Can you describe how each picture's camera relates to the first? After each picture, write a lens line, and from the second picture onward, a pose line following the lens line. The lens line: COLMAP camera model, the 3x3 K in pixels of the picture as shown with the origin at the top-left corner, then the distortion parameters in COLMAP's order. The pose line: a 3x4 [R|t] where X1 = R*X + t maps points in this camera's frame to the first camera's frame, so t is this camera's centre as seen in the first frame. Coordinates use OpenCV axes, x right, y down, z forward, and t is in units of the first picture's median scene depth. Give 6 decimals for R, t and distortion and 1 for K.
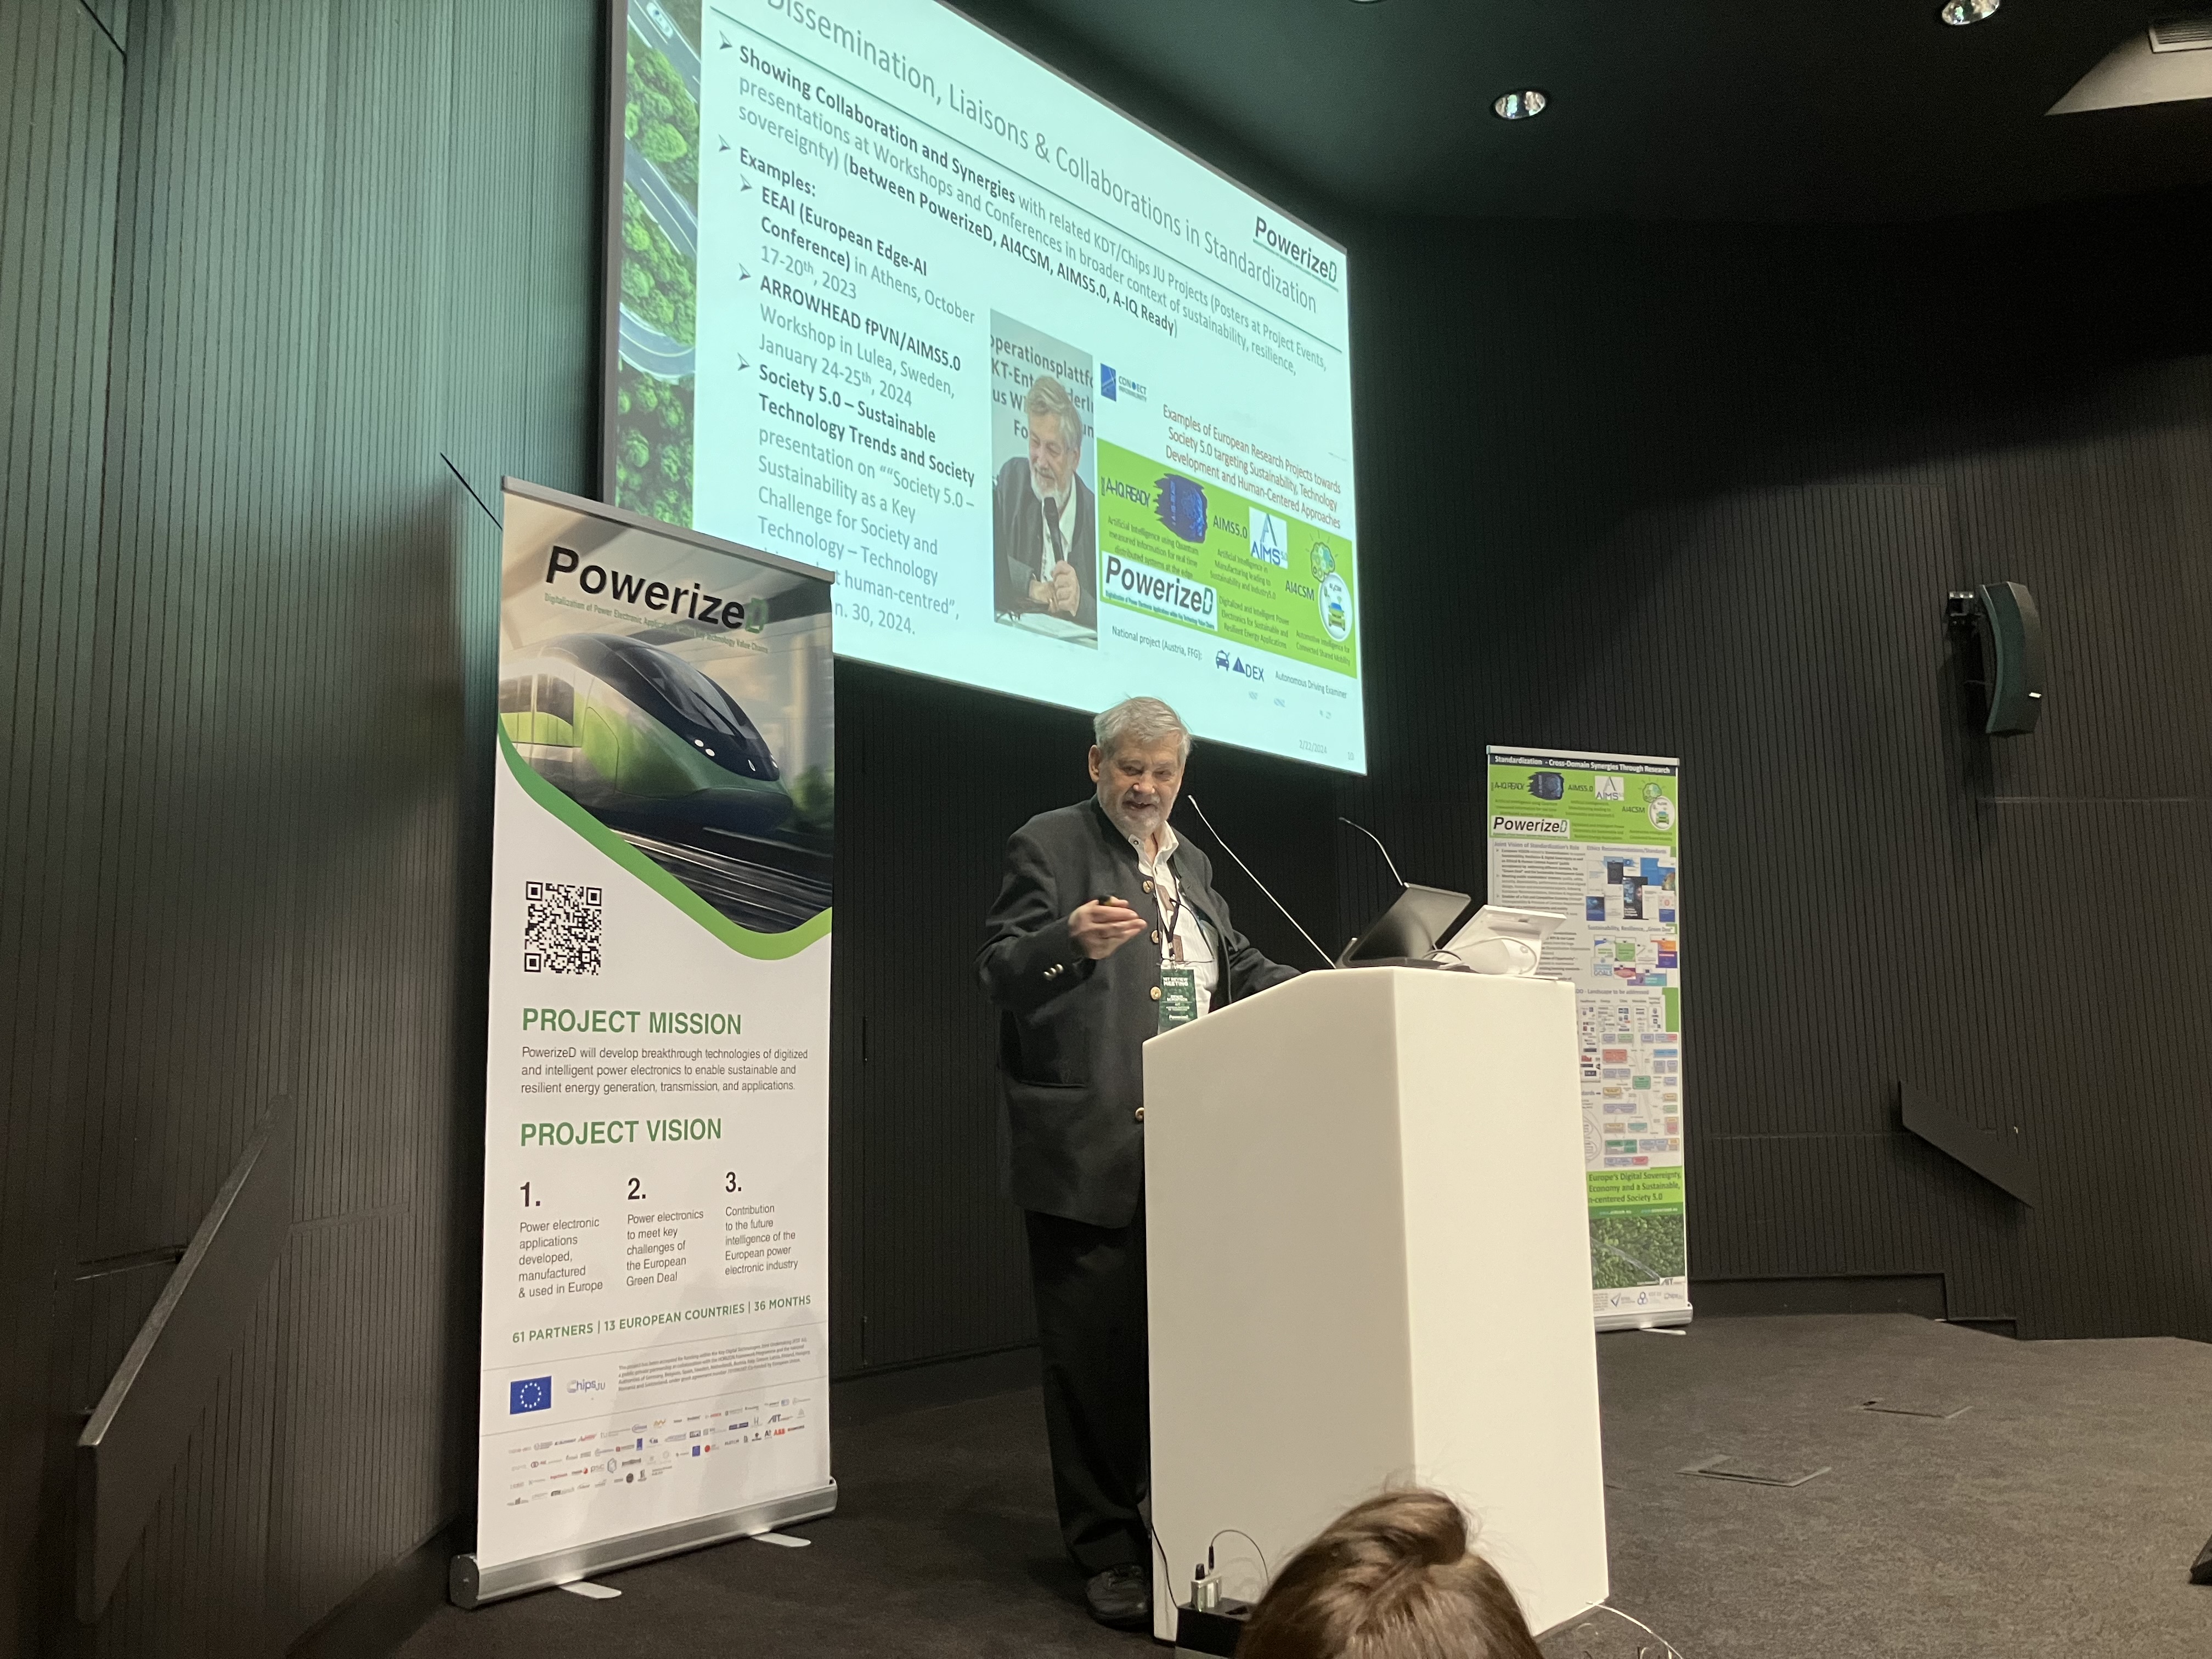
lens RADIAL K [[1781.2, 0, 1091.3], [0, 1781.2, 829.0], [0, 0, 1]] dist [-0.025261, 0.026179]
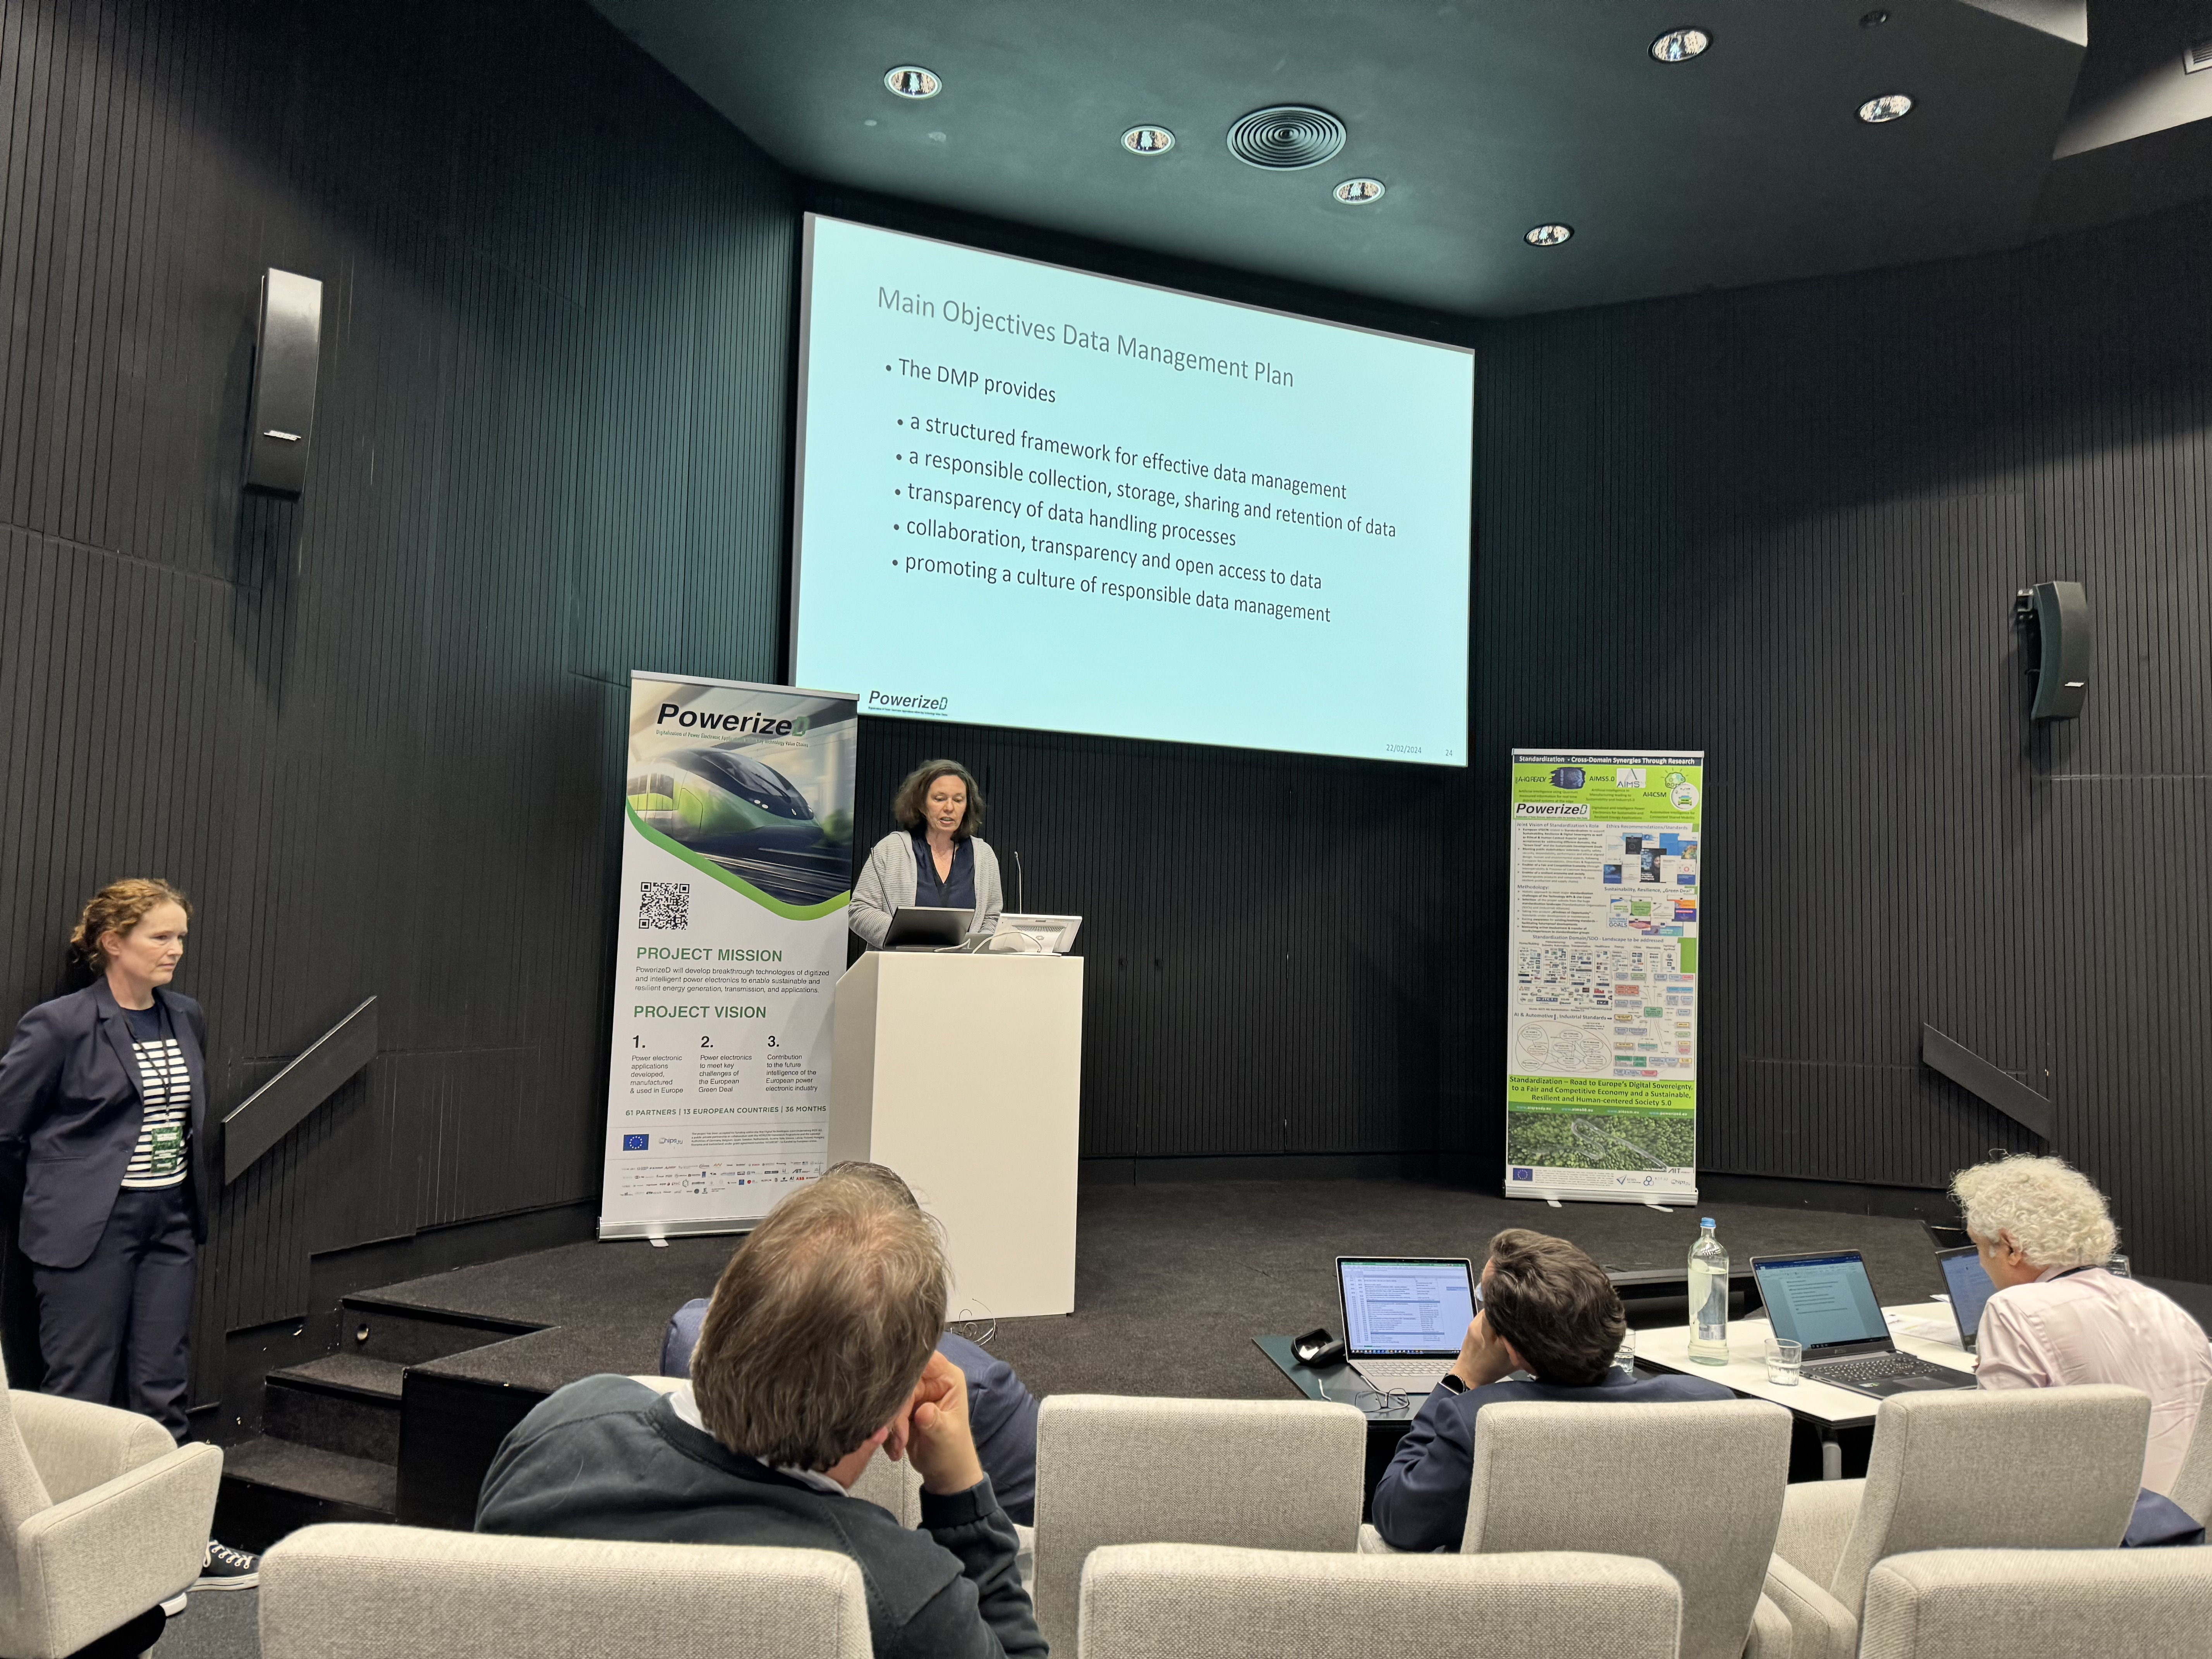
lens RADIAL K [[1550.2, 0, 1126.0], [0, 1550.2, 827.1], [0, 0, 1]] dist [0.031780, -0.015549]
pose [[0.898051, 0.002478, -0.439885, 0.816749], [0.022679, 0.998393, 0.051925, -0.096274], [0.439306, -0.056607, 0.896552, -0.262161]]
